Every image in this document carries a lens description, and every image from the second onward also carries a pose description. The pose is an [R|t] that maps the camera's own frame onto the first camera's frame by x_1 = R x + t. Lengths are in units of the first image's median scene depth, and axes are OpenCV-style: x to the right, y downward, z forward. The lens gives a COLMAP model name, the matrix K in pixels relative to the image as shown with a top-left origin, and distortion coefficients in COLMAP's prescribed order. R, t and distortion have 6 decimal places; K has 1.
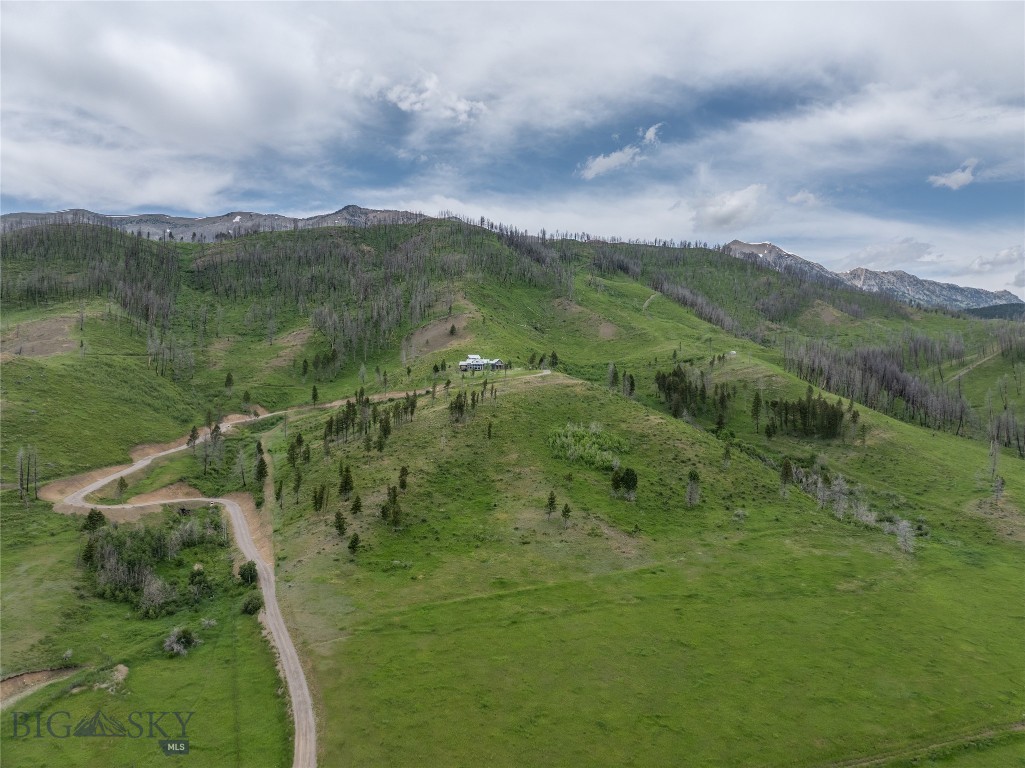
lens RADIAL K [[725.6, 0, 507.7], [0, 725.6, 381.1], [0, 0, 1]] dist [-0.041070, 0.005450]
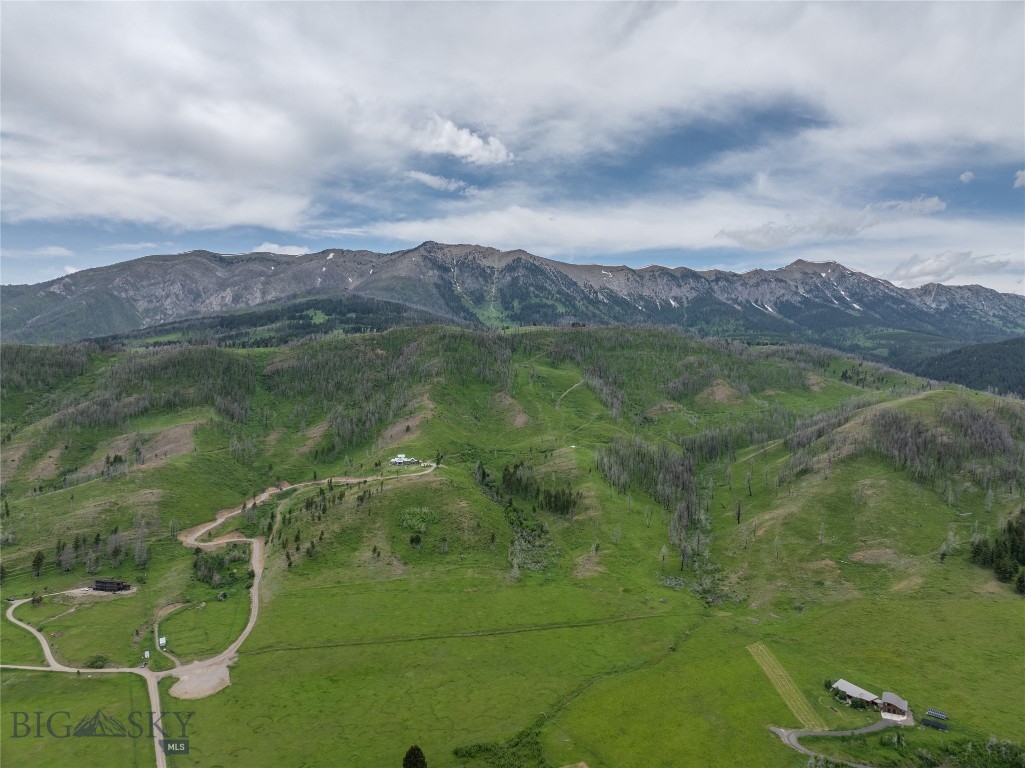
lens RADIAL K [[725.6, 0, 516.6], [0, 725.6, 386.9], [0, 0, 1]] dist [-0.041070, 0.005450]
pose [[0.991775, 0.008974, -0.127675, 0.689119], [-0.007404, 0.999891, 0.012772, -0.339946], [0.127776, -0.011722, 0.991734, -1.100146]]
